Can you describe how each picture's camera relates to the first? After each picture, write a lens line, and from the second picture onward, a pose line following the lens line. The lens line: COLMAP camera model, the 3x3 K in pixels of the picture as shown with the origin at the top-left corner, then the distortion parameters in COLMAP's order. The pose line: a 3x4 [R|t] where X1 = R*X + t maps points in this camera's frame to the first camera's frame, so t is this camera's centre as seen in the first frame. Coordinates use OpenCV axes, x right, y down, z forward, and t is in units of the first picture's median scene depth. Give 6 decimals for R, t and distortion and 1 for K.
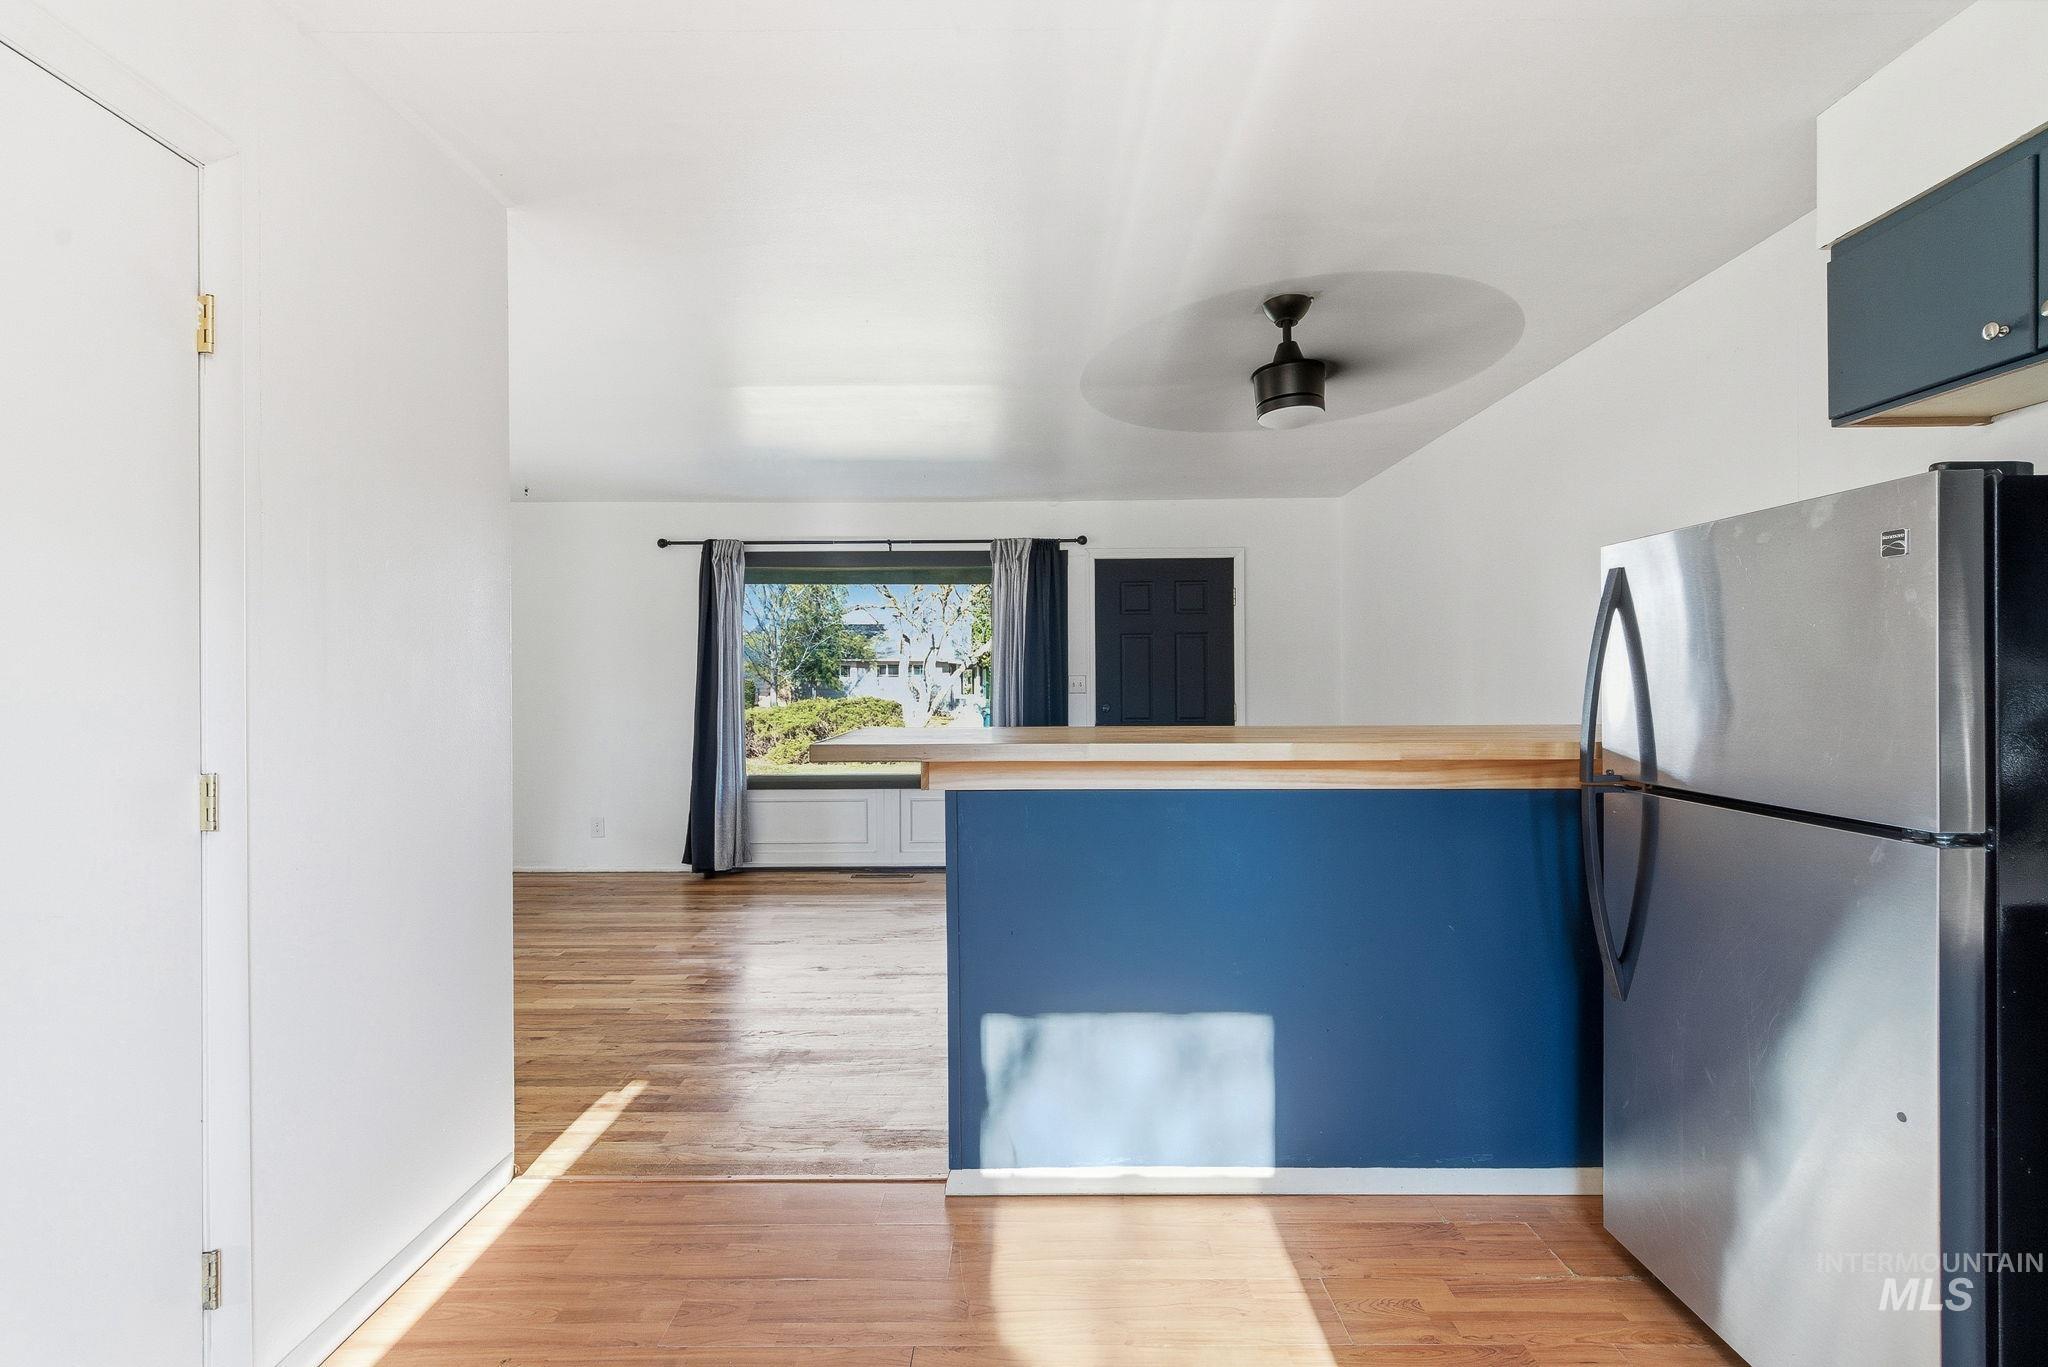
lens RADIAL K [[930.6, 0, 1030.5], [0, 930.6, 684.4], [0, 0, 1]] dist [0.000070, -0.000113]
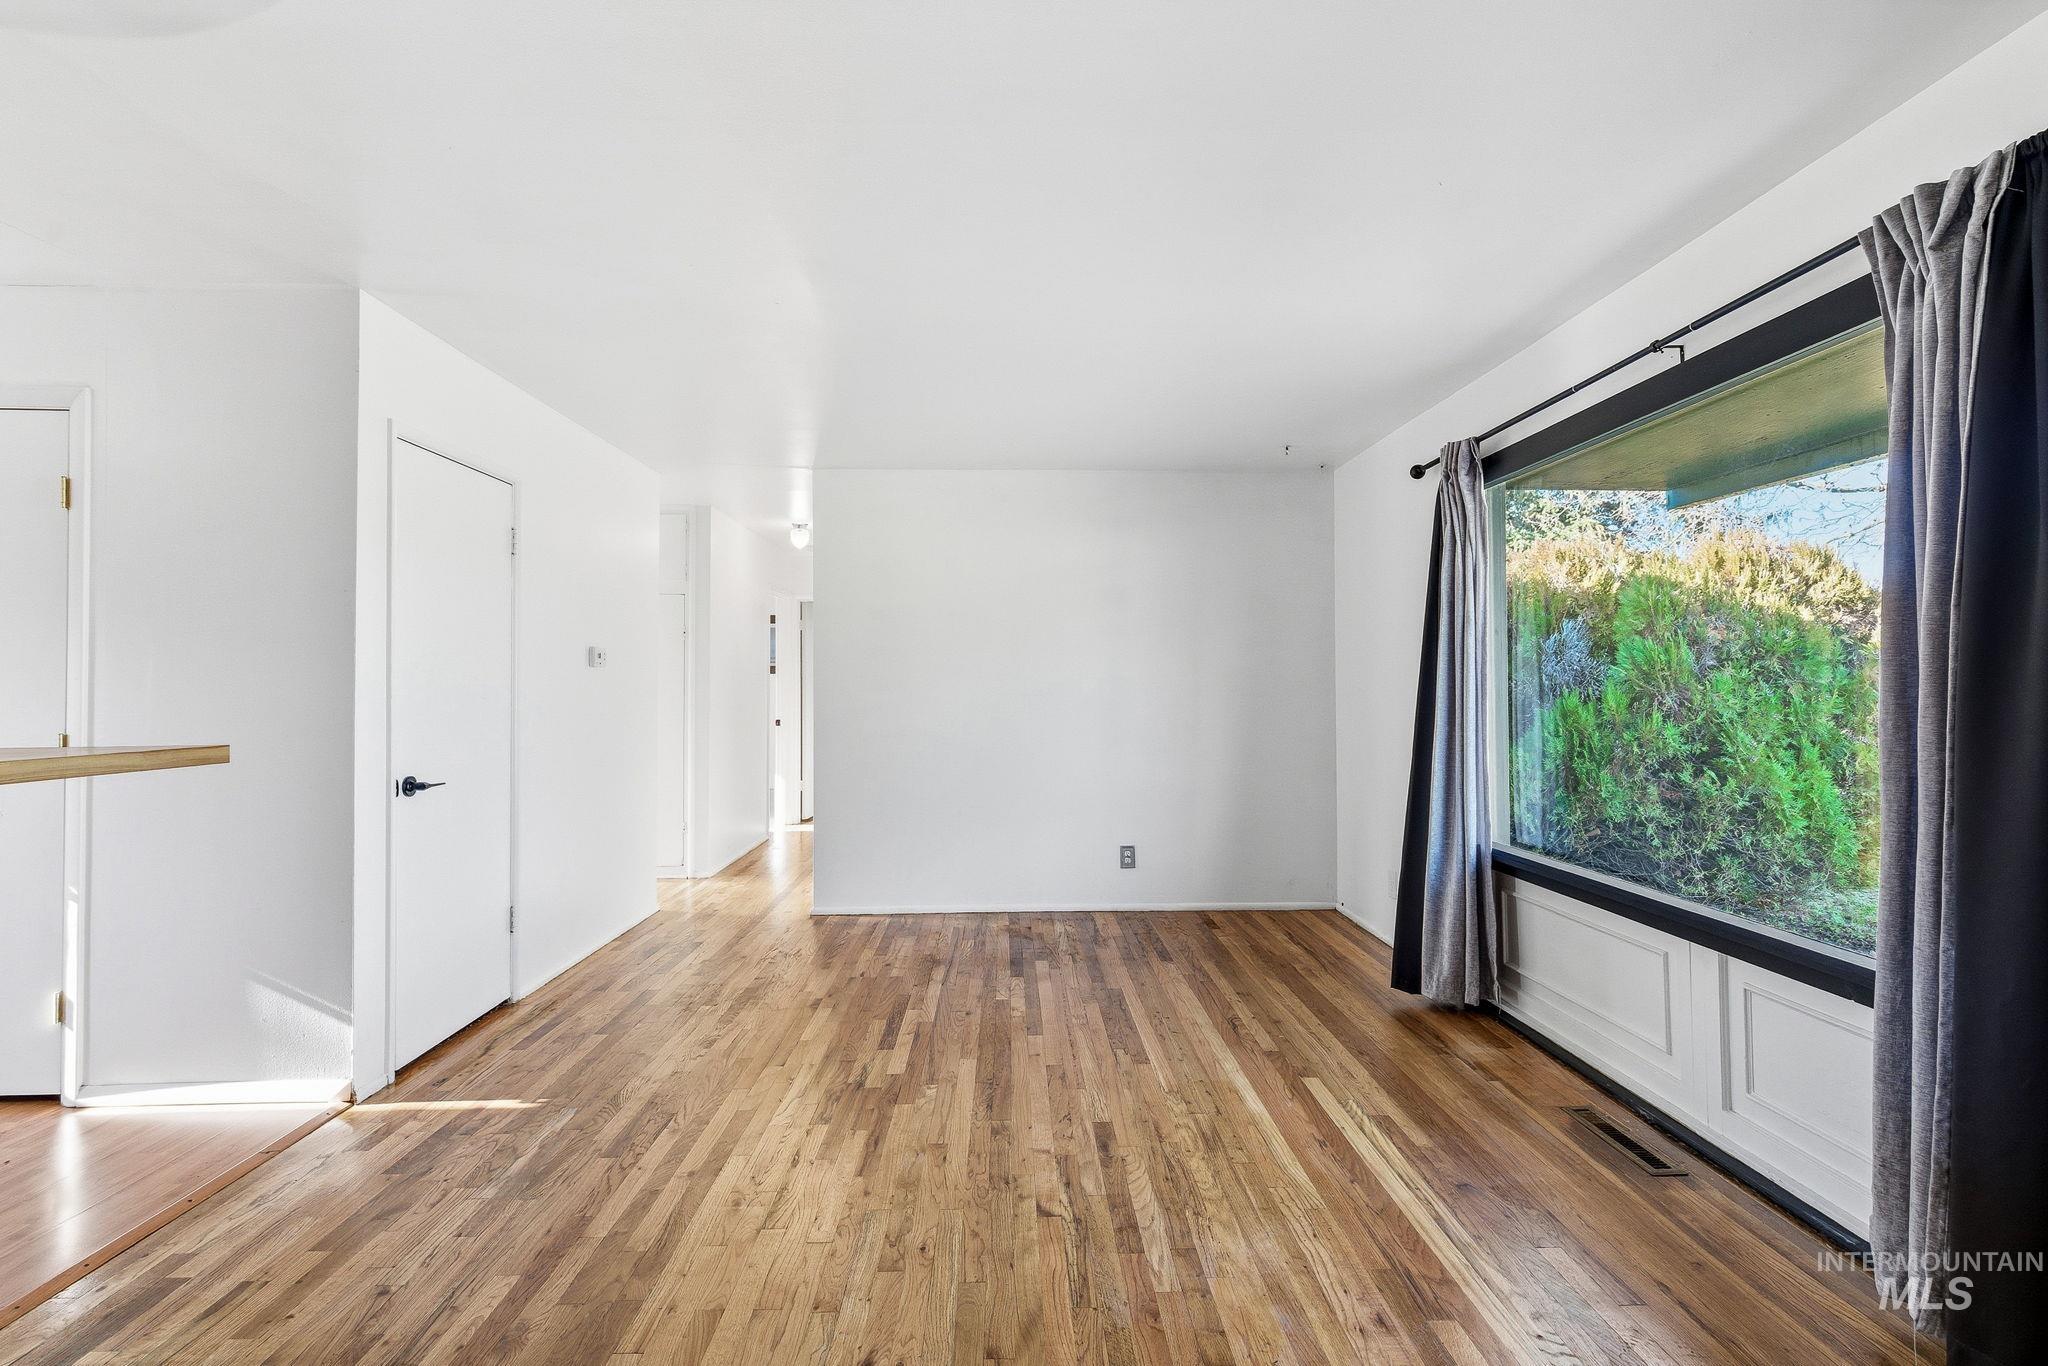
lens RADIAL K [[944.6, 0, 1030.0], [0, 944.6, 672.7], [0, 0, 1]] dist [0.002976, -0.000074]
pose [[0.035768, -0.013952, -0.999263, 0.400183], [-0.005447, 0.999885, -0.014156, 0.001755], [0.999345, 0.005950, 0.035688, 1.079489]]
